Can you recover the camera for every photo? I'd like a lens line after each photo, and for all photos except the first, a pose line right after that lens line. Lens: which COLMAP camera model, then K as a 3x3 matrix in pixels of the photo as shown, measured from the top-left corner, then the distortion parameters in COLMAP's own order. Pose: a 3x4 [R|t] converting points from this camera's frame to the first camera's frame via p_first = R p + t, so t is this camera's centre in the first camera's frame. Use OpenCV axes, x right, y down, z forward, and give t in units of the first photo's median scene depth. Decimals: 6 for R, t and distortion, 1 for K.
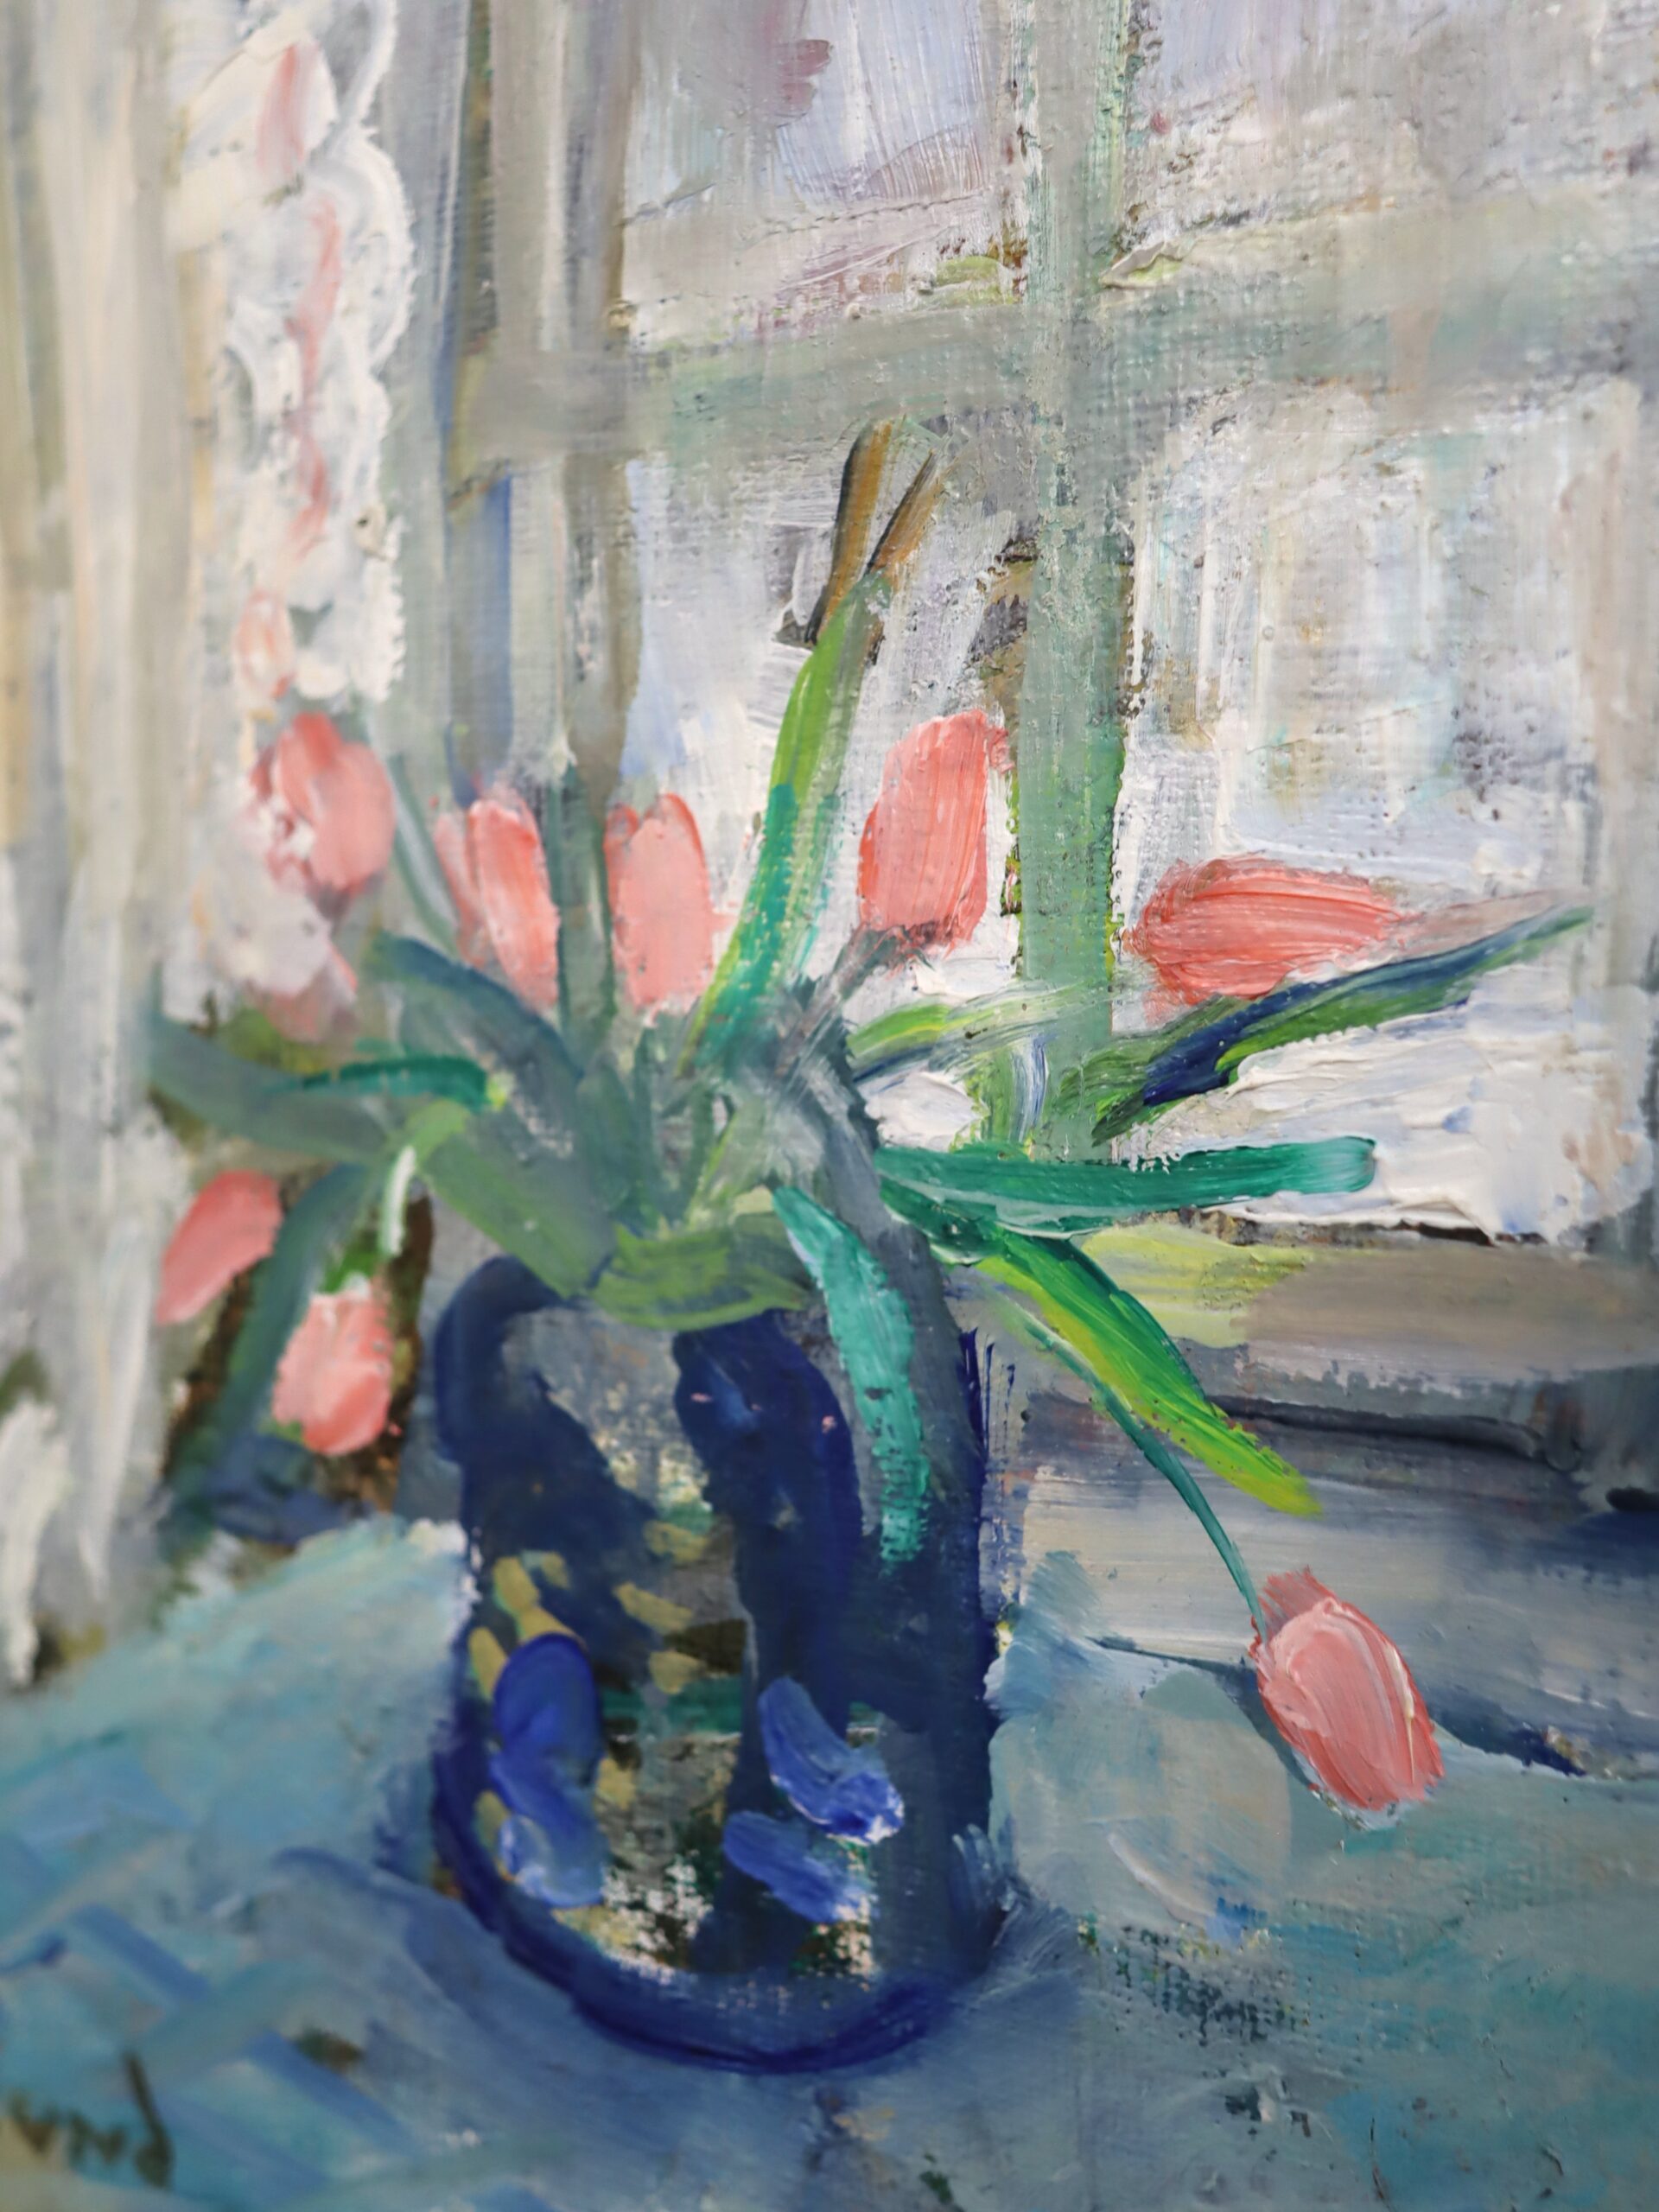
lens RADIAL K [[1981.5, 0, 827.3], [0, 1981.5, 1102.6], [0, 0, 1]] dist [0.007042, -0.012910]
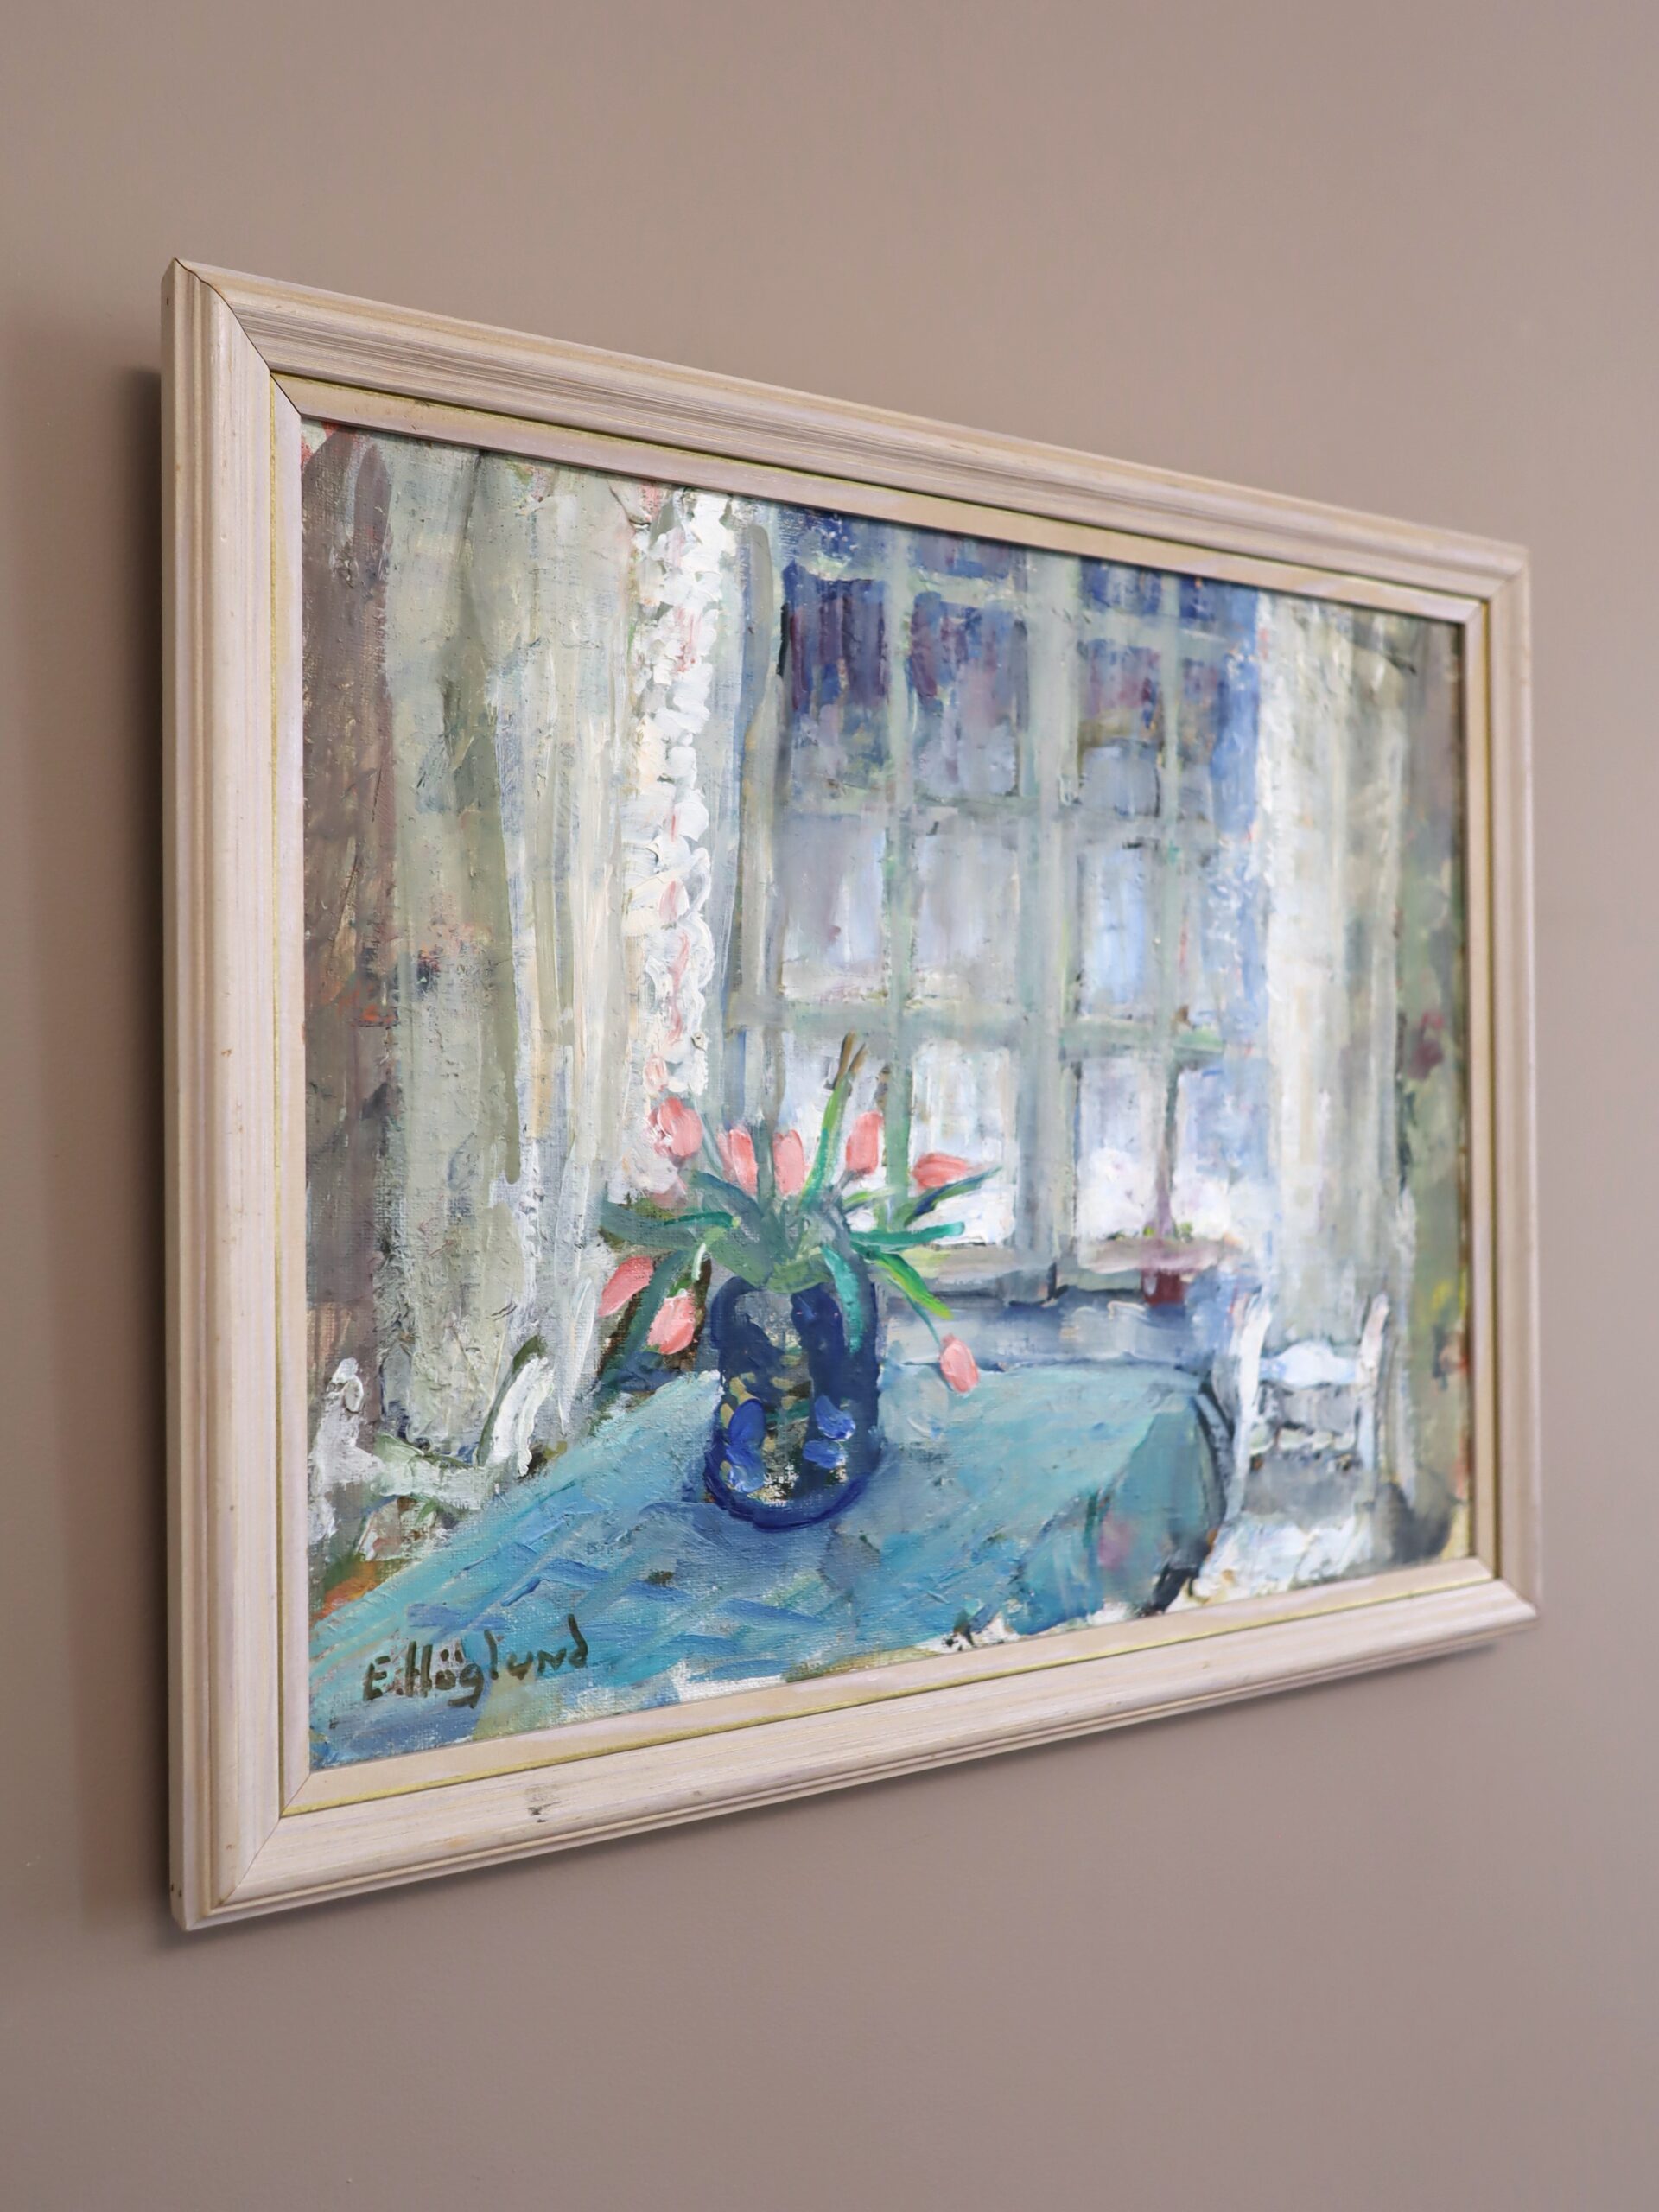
lens RADIAL K [[1883.7, 0, 829.5], [0, 1883.7, 1106.0], [0, 0, 1]] dist [0.042303, -0.131802]
pose [[0.564402, 0.022149, 0.825203, -2.647177], [0.063735, 0.995487, -0.070311, 0.030943], [-0.823036, 0.092278, 0.560443, -0.828123]]
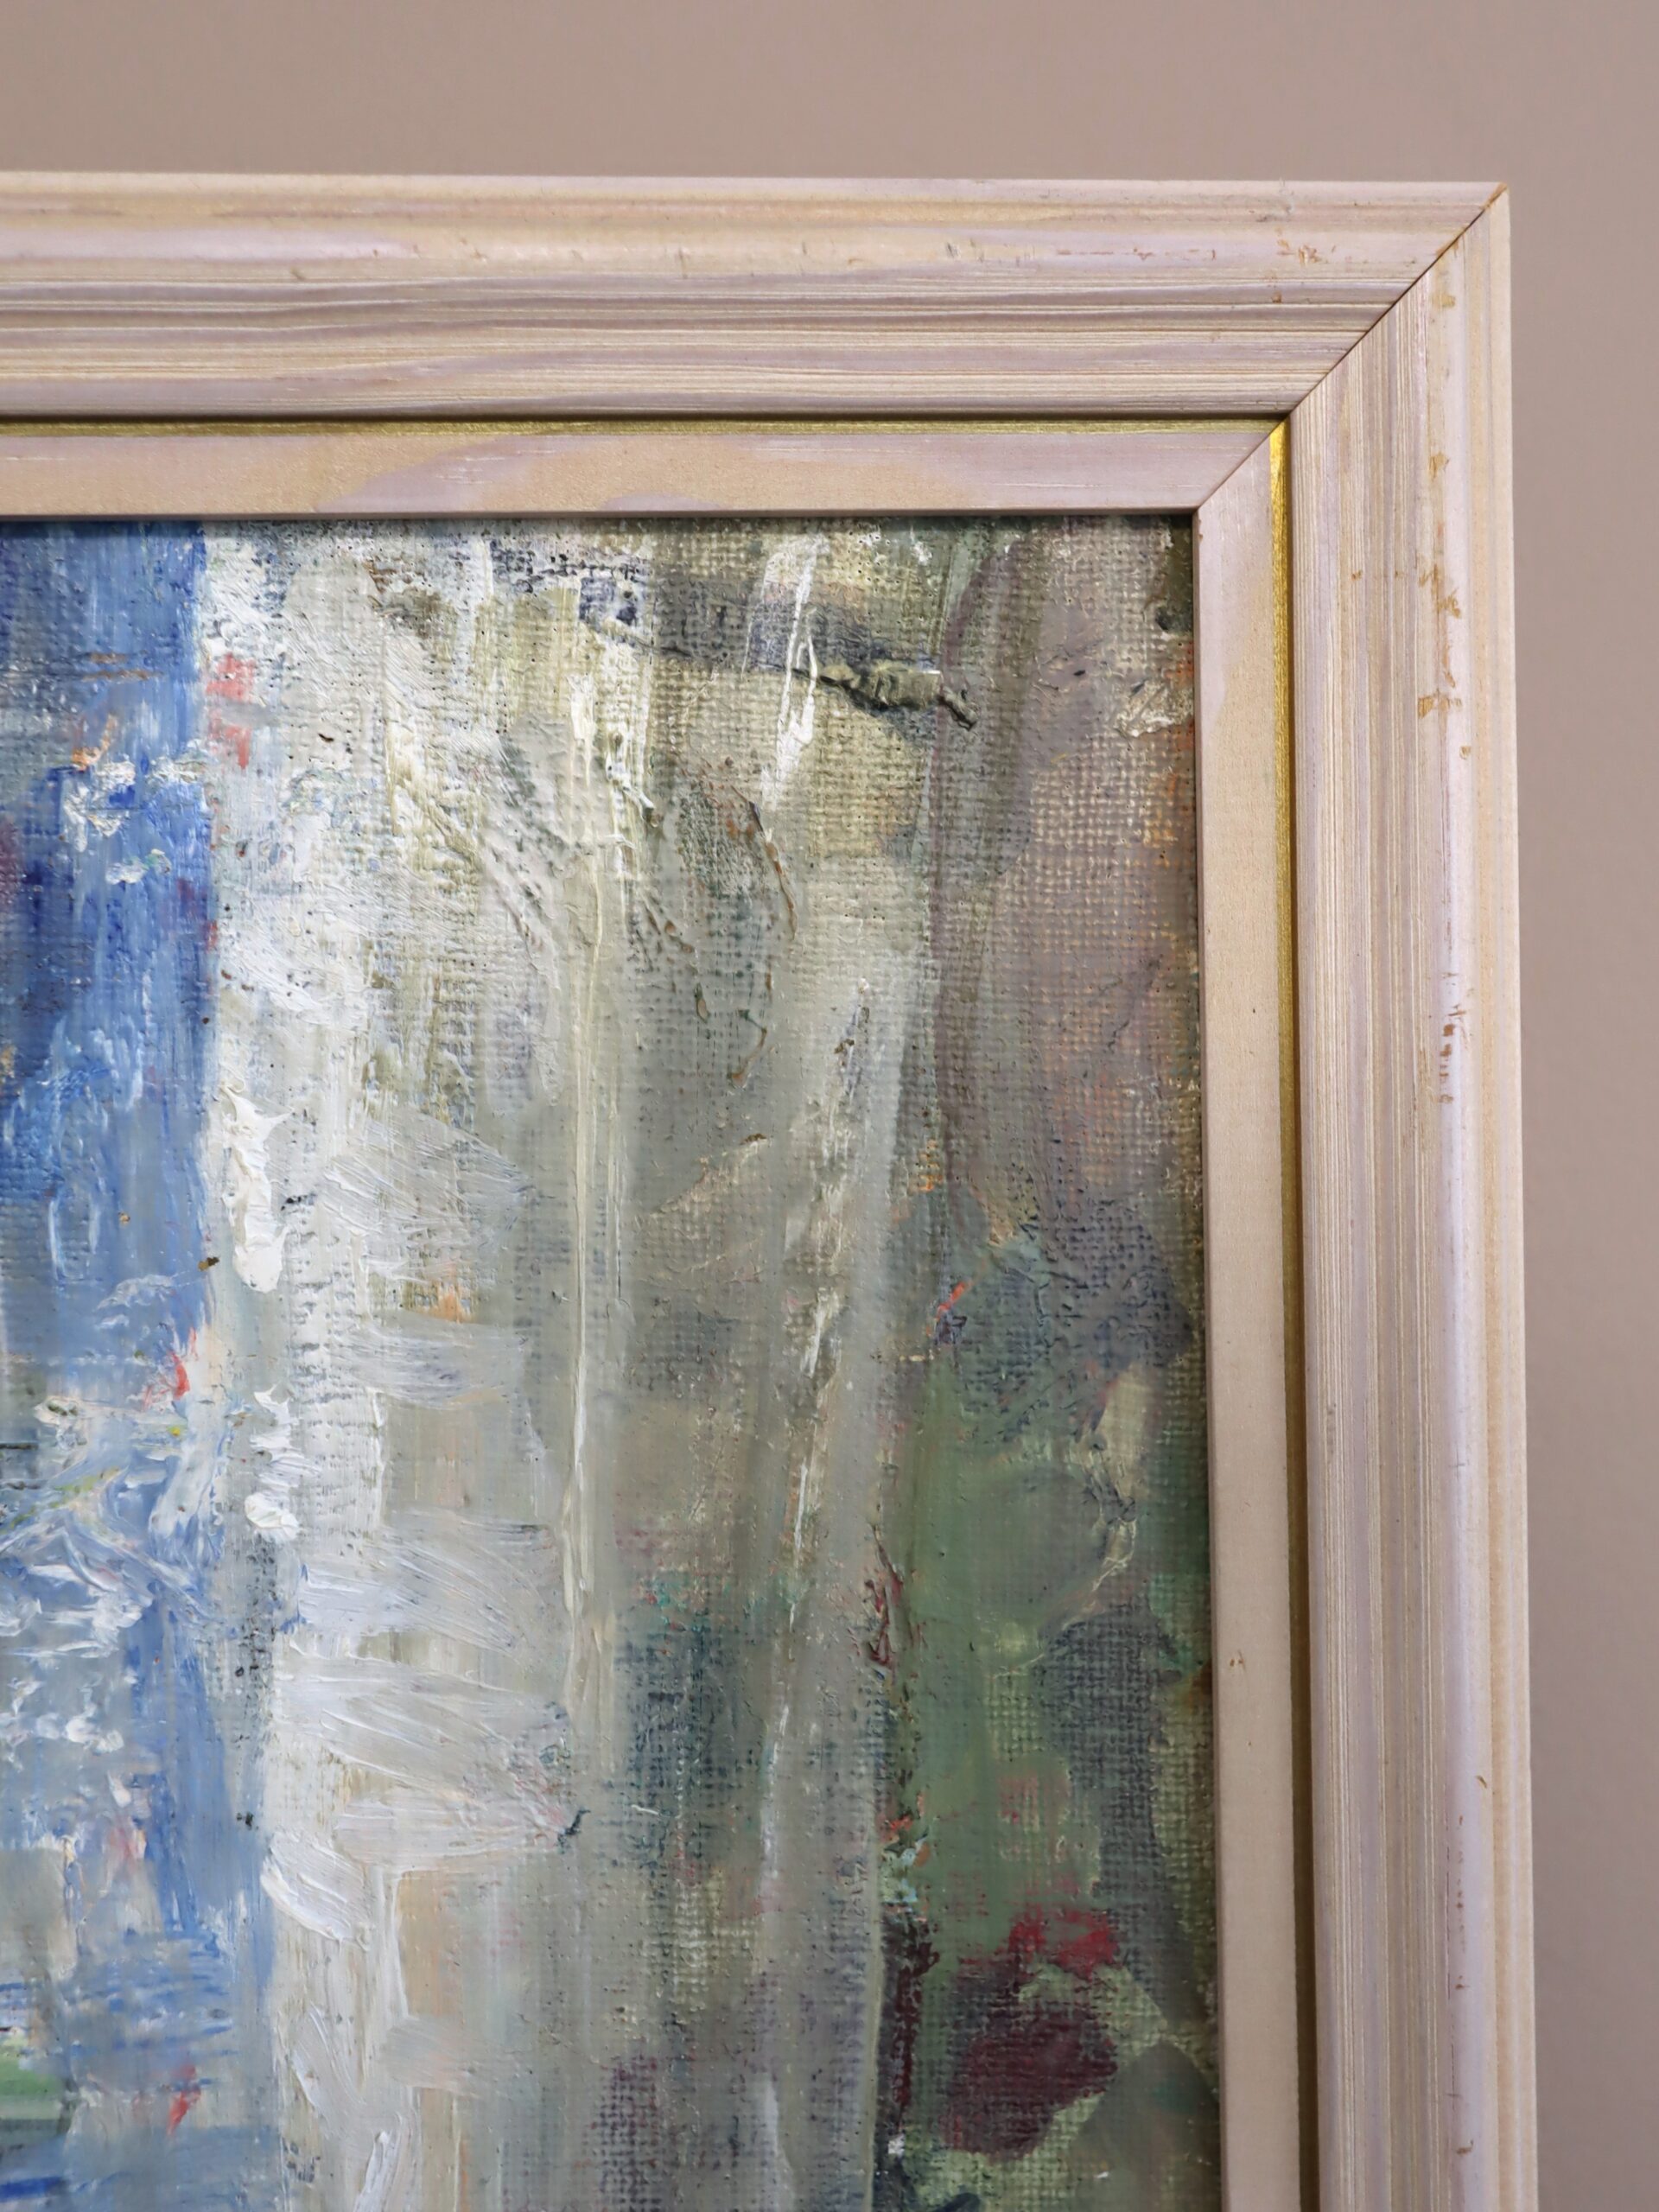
lens RADIAL K [[1981.5, 0, 827.3], [0, 1981.5, 1102.6], [0, 0, 1]] dist [0.007042, -0.012910]
pose [[0.874441, -0.009750, 0.485033, 0.620394], [0.041934, 0.997575, -0.055548, -0.778840], [-0.483315, 0.068913, 0.872730, -0.666223]]
